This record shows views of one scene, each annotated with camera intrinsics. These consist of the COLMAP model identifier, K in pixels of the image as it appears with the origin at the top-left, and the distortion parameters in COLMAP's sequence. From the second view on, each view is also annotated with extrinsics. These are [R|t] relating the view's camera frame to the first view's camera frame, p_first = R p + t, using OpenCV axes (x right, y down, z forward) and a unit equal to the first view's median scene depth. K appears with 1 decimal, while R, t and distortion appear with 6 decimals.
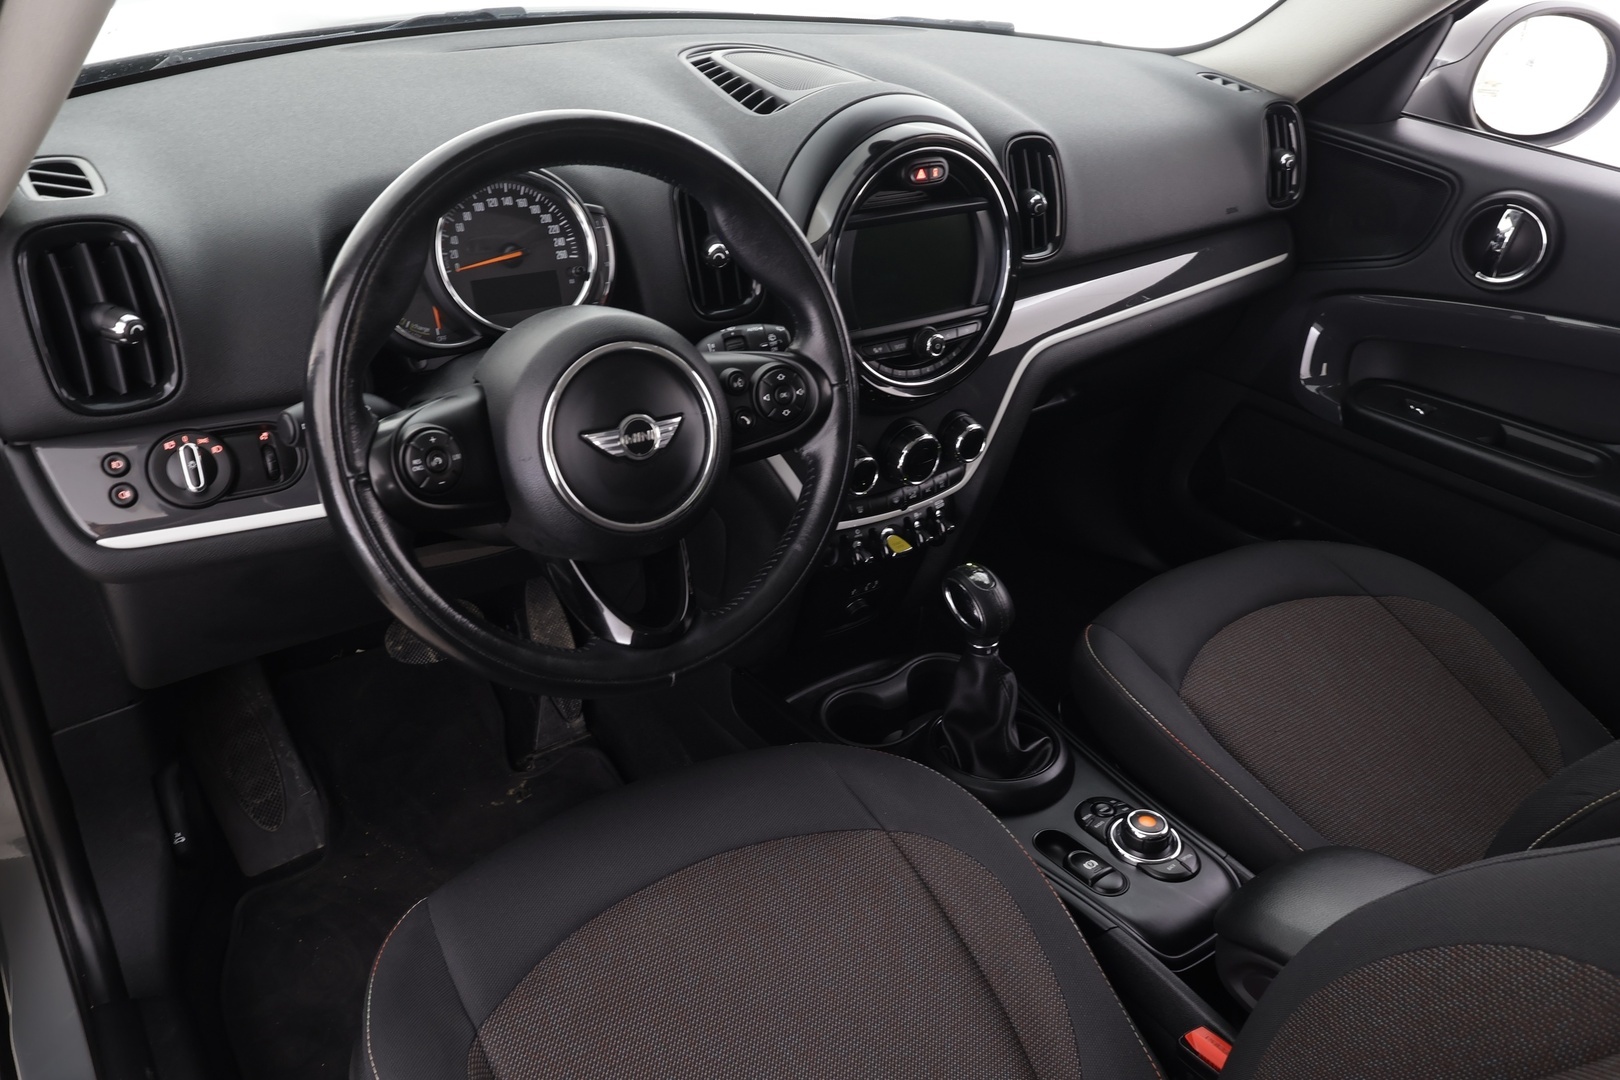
lens RADIAL K [[1172.9, 0, 810.0], [0, 1172.9, 540.0], [0, 0, 1]] dist [0.011341, 0.001883]
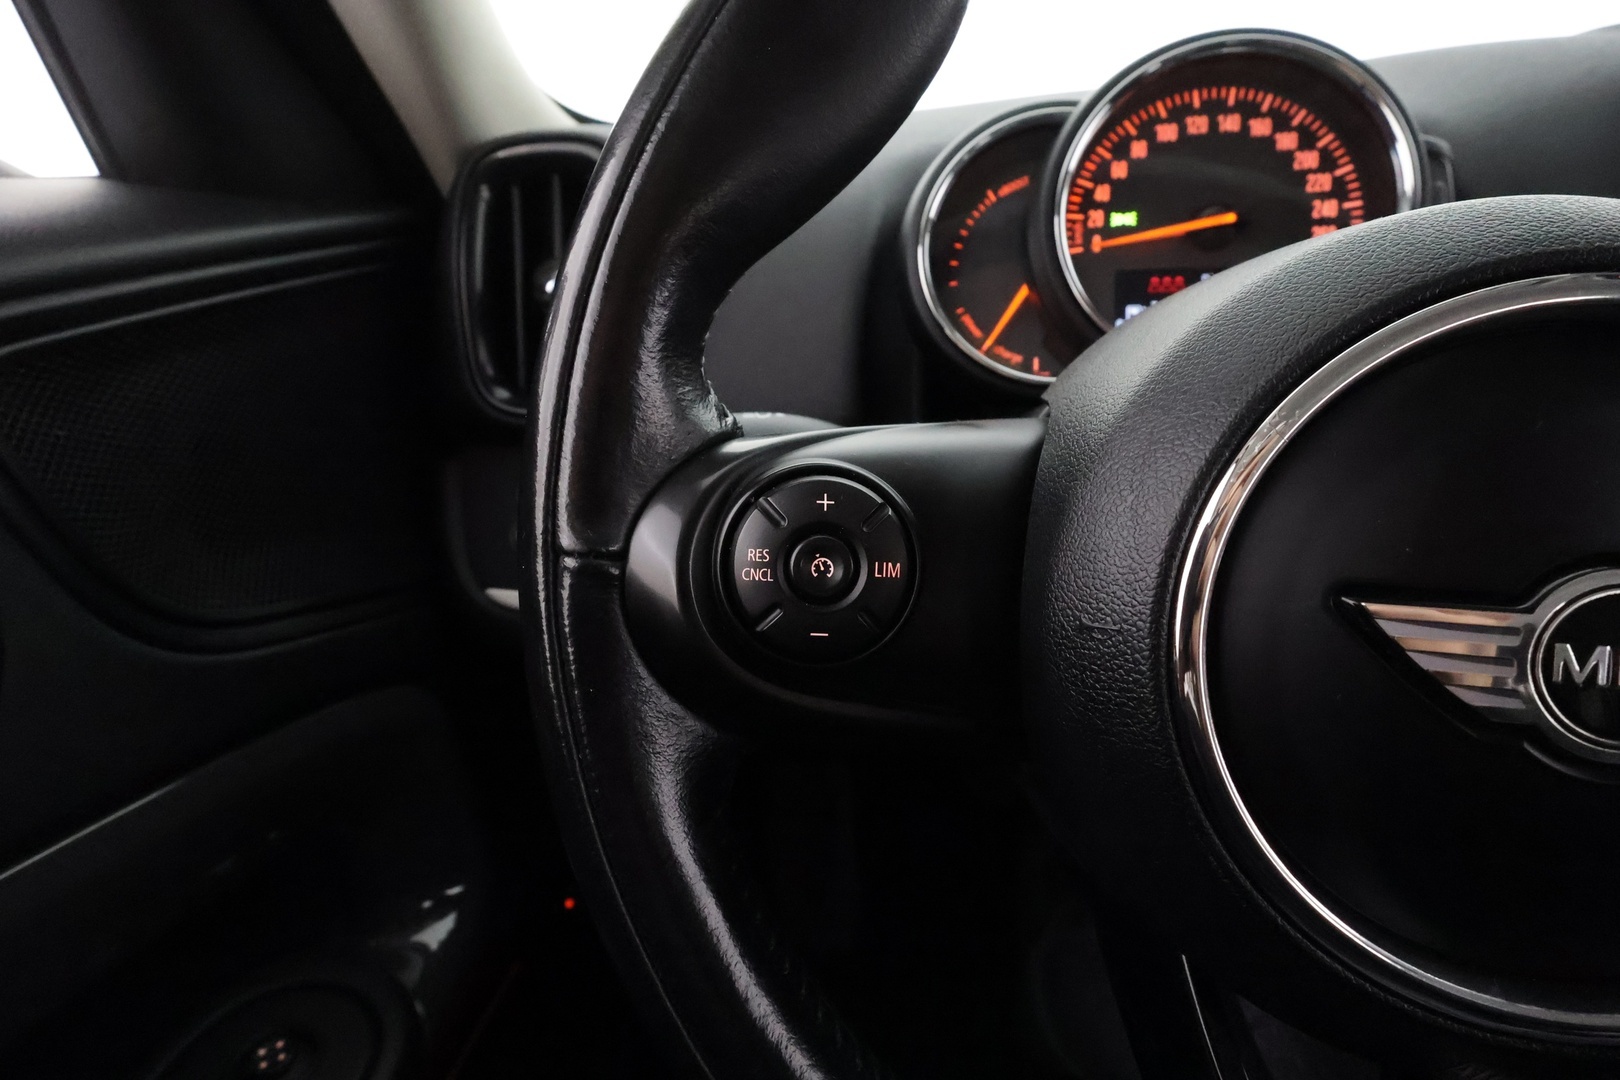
lens RADIAL K [[761.1, 0, 806.2], [0, 761.1, 542.4], [0, 0, 1]] dist [-0.000569, -0.000001]
pose [[0.737842, 0.168866, -0.653509, -0.125004], [-0.260552, 0.964412, -0.044973, -0.043376], [0.622657, 0.203456, 0.755582, 0.574020]]
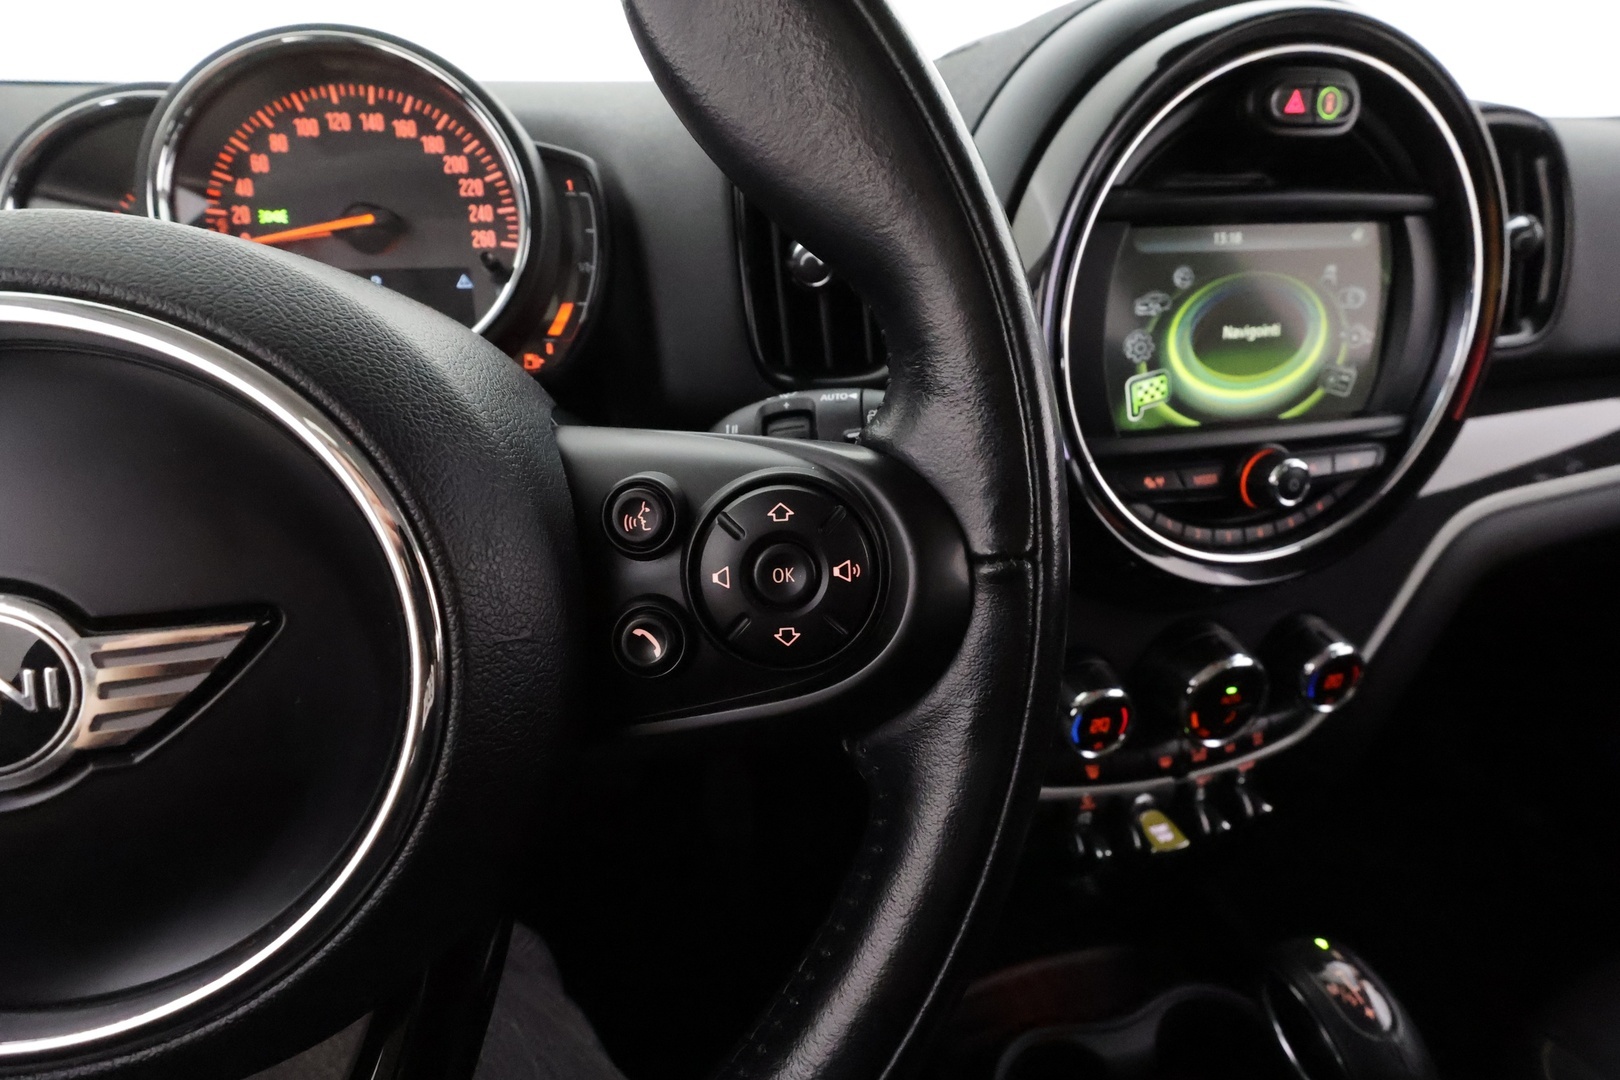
lens RADIAL K [[753.0, 0, 804.8], [0, 753.0, 524.4], [0, 0, 1]] dist [-0.001564, 0.000210]
pose [[0.926266, 0.093102, -0.365190, 0.039806], [-0.136909, 0.985931, -0.095900, -0.096697], [0.351123, 0.138827, 0.925980, 0.673601]]
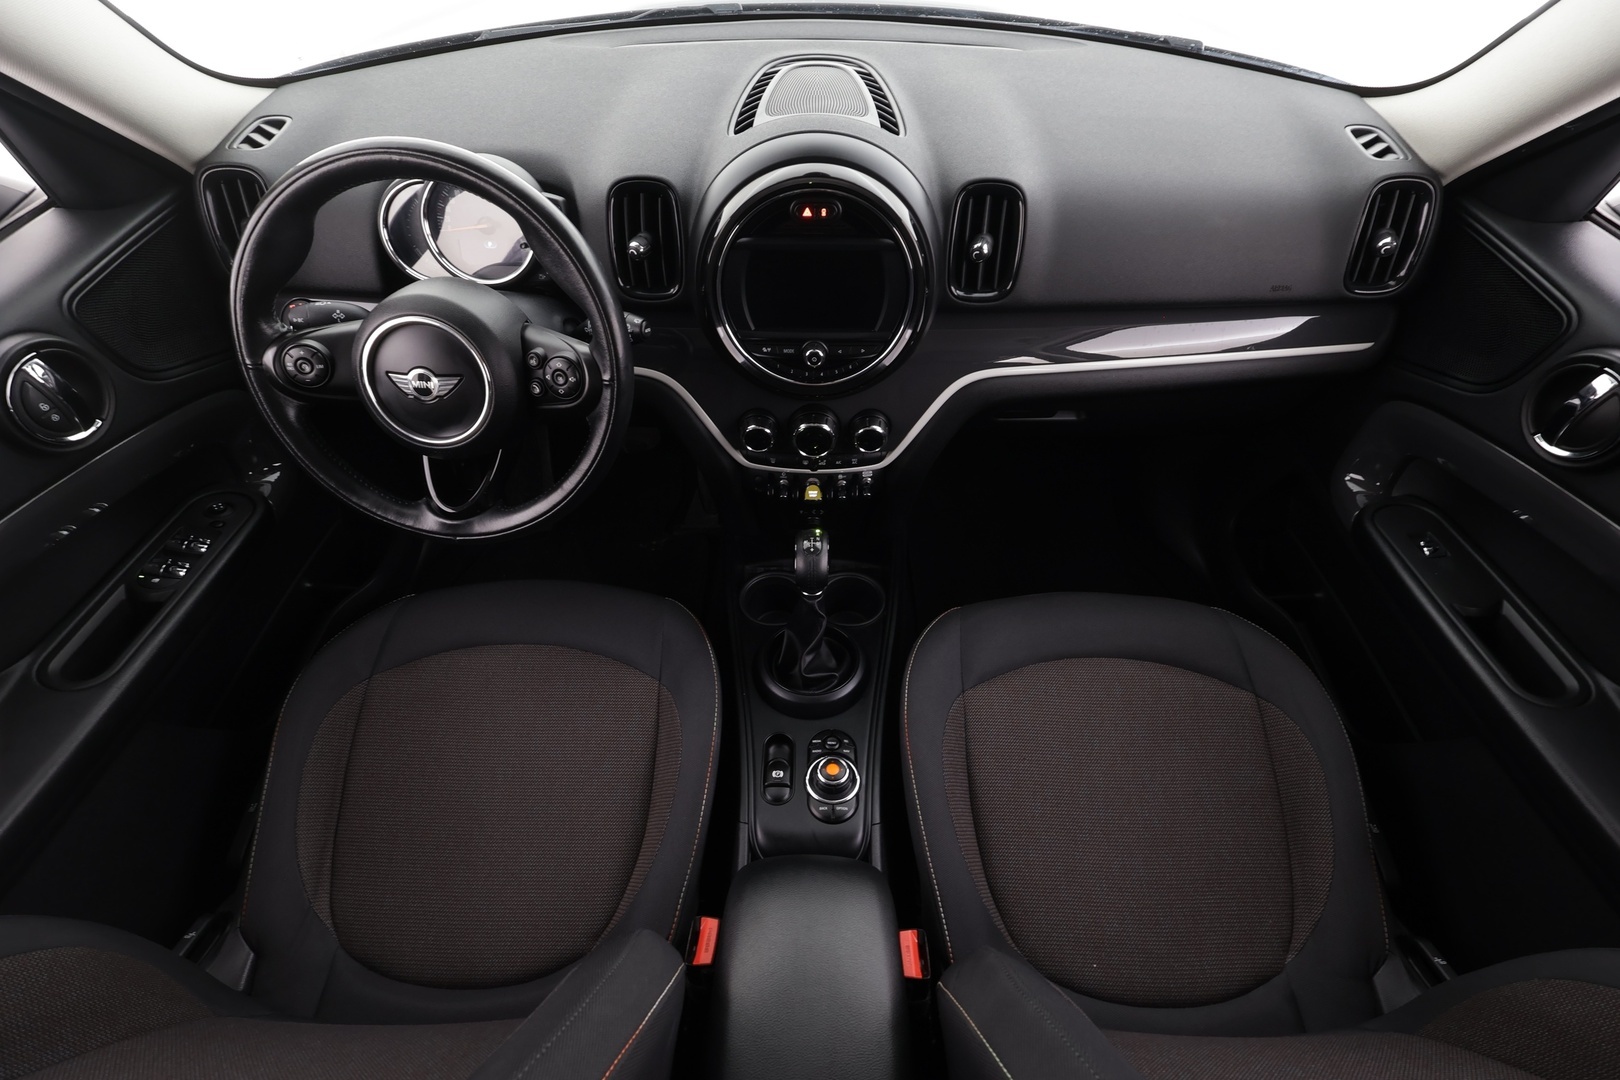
lens RADIAL K [[761.1, 0, 806.2], [0, 761.1, 542.4], [0, 0, 1]] dist [-0.000569, -0.000001]
pose [[0.802723, 0.390178, -0.450994, 0.547811], [-0.264111, 0.910646, 0.317757, -0.247998], [0.534678, -0.135959, 0.834047, 0.321628]]
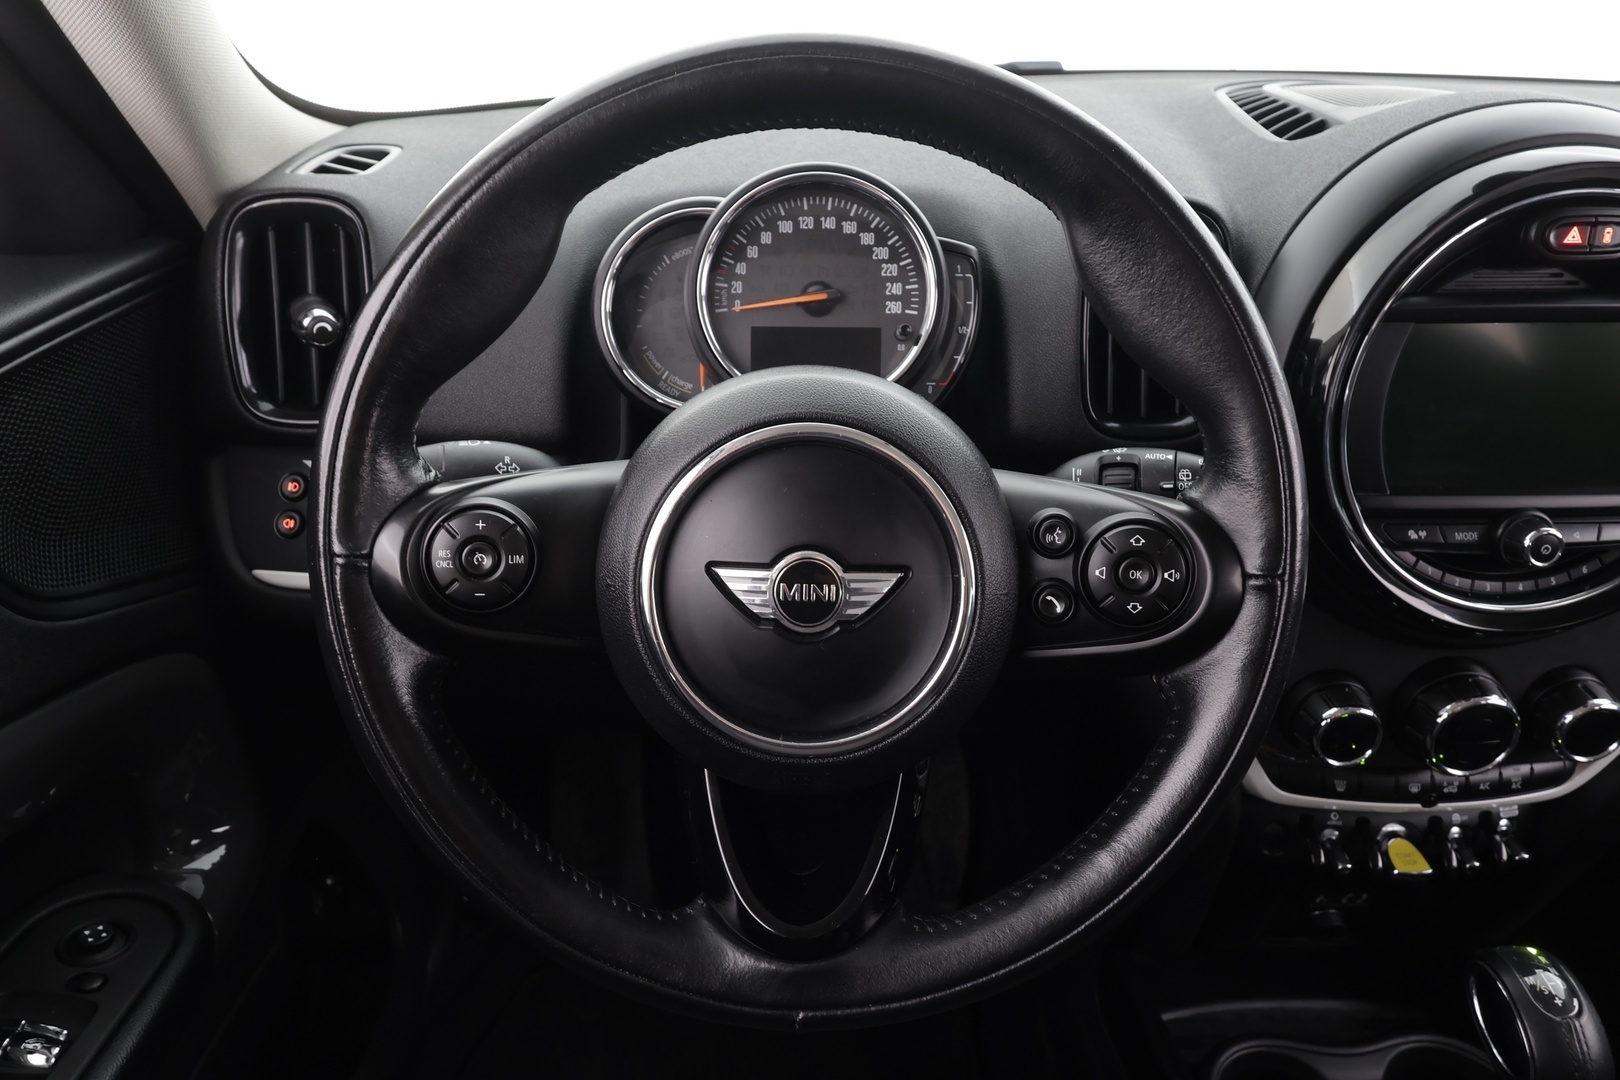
lens RADIAL K [[1035.4, 0, 810.0], [0, 1035.4, 540.0], [0, 0, 1]] dist [0.007478, -0.002976]
pose [[0.827525, 0.195345, -0.526348, 0.081064], [-0.247296, 0.968495, -0.029360, -0.072015], [0.504030, 0.154460, 0.849762, 0.424973]]
